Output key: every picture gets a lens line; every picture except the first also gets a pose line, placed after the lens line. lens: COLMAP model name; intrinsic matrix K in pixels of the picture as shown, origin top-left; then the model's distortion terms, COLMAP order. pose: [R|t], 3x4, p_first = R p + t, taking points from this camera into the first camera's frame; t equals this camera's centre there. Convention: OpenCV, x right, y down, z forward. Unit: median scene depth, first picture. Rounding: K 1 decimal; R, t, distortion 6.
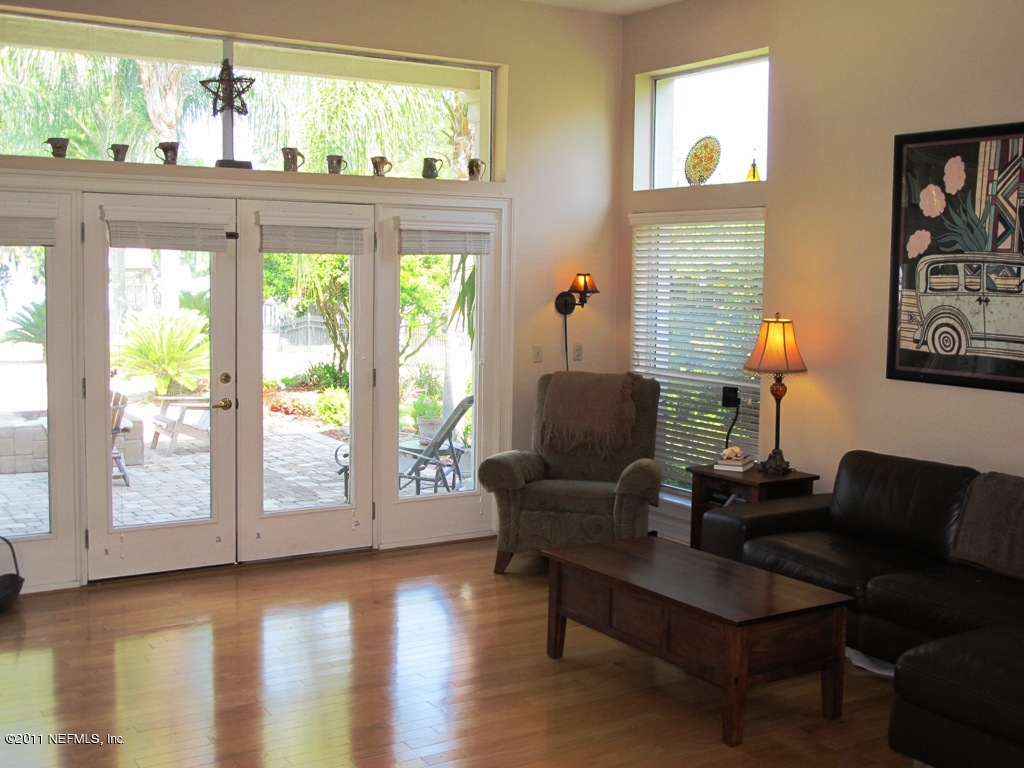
lens RADIAL K [[1147.5, 0, 510.9], [0, 1147.5, 372.0], [0, 0, 1]] dist [-0.071410, 0.010768]
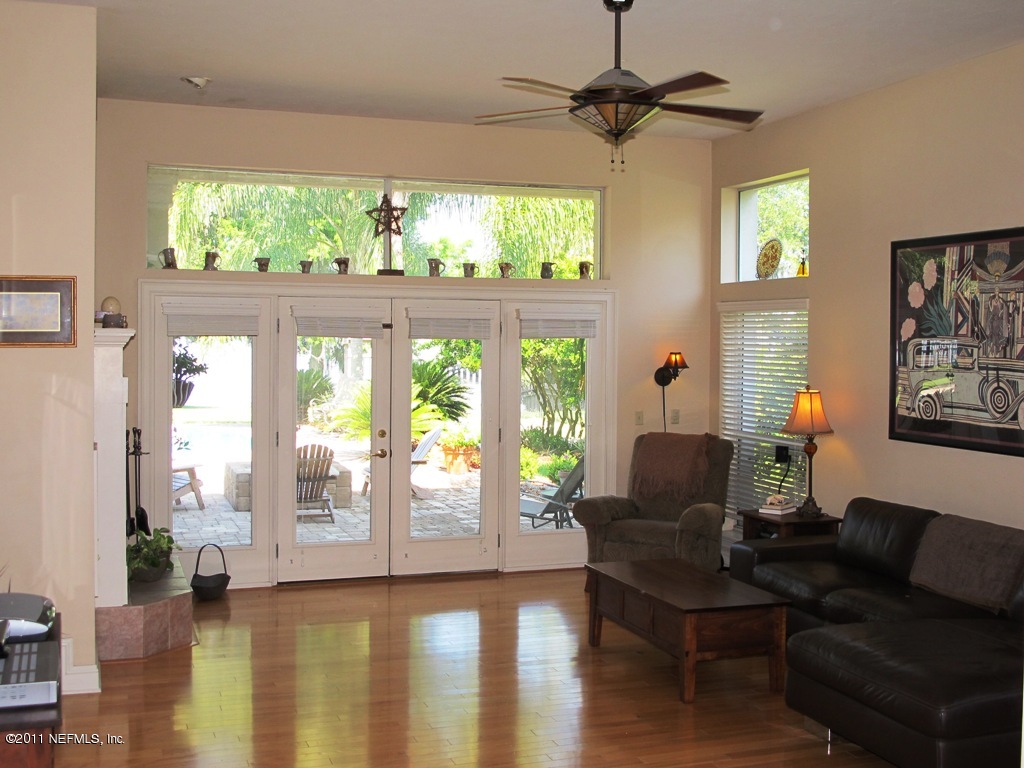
lens RADIAL K [[1147.5, 0, 510.9], [0, 1147.5, 372.0], [0, 0, 1]] dist [-0.071410, 0.010768]
pose [[0.974764, -0.000497, -0.223237, 0.191947], [-0.012589, 0.998284, -0.057192, 0.008117], [0.222882, 0.058559, 0.973085, -0.261547]]
